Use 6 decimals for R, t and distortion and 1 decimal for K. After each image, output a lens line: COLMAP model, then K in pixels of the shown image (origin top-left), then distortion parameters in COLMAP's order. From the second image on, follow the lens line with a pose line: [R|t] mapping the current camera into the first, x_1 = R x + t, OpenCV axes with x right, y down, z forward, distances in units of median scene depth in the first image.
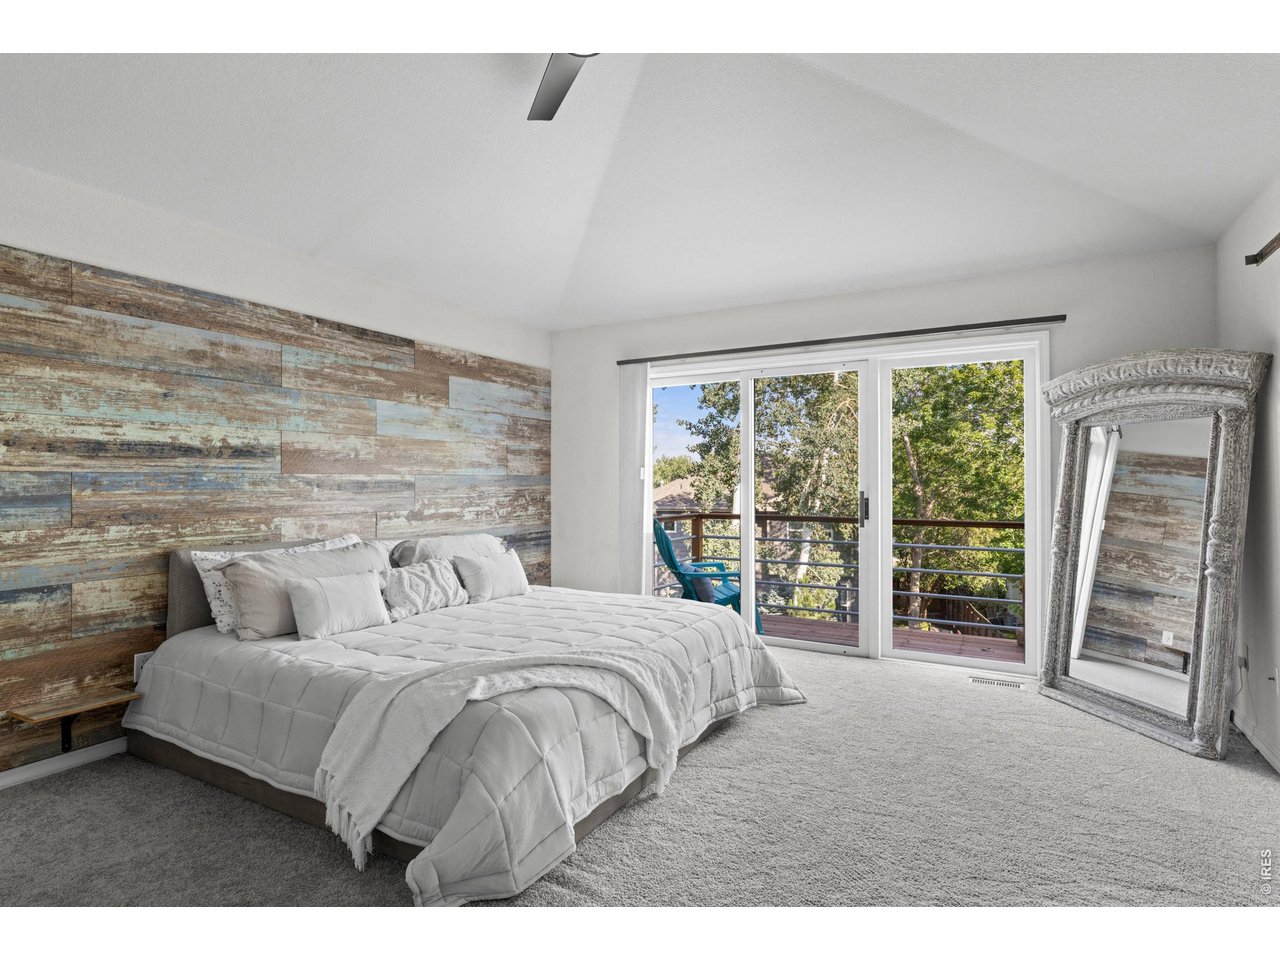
lens RADIAL K [[670.6, 0, 642.3], [0, 670.6, 486.8], [0, 0, 1]] dist [-0.001760, -0.000098]
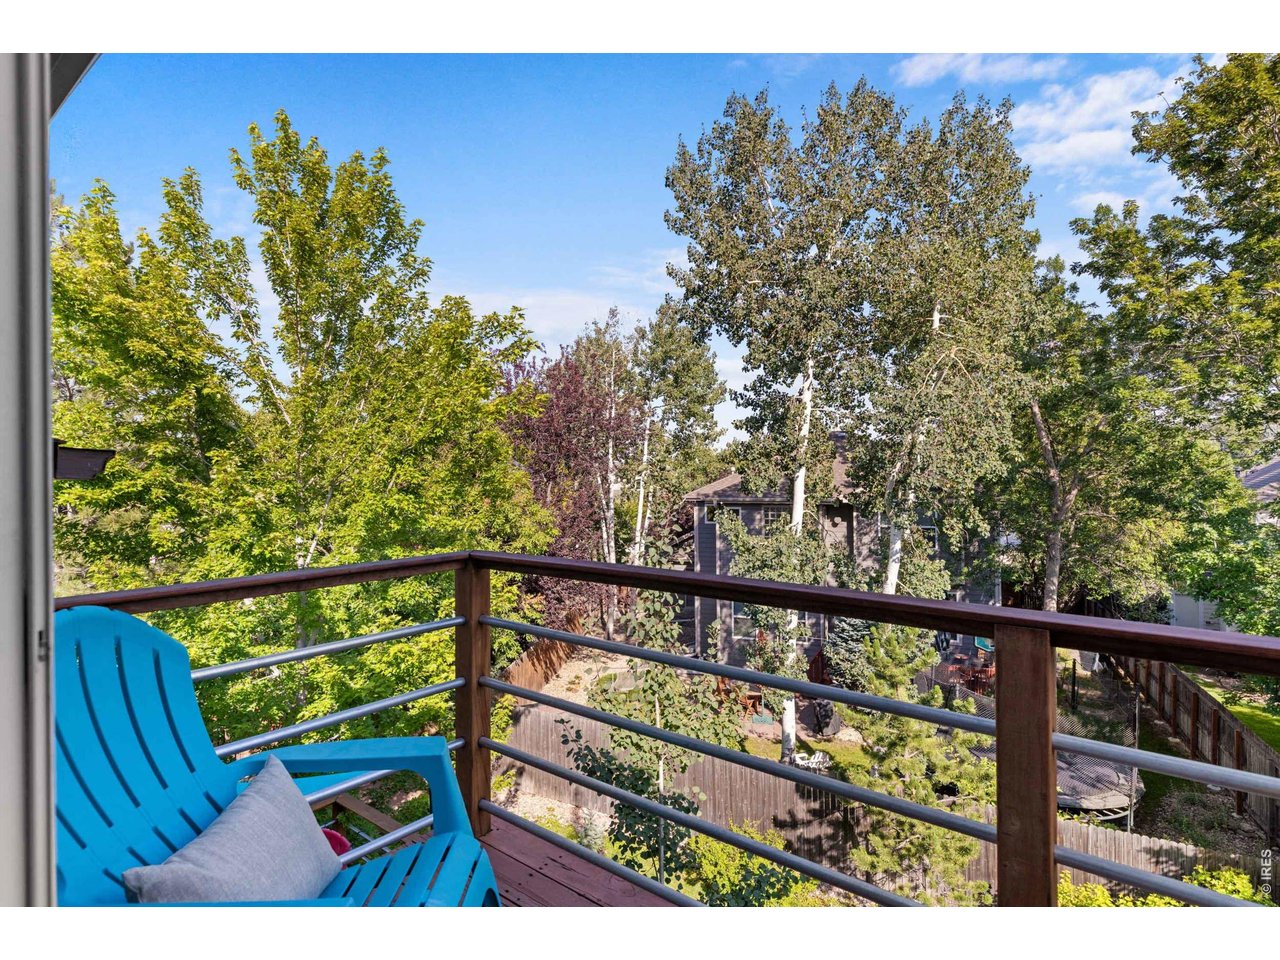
lens RADIAL K [[655.0, 0, 635.9], [0, 655.0, 468.1], [0, 0, 1]] dist [0.004688, 0.000561]
pose [[0.987443, -0.008581, -0.157745, 0.077521], [0.007232, 0.999932, -0.009128, -0.000928], [0.157813, 0.007873, 0.987438, 0.245205]]
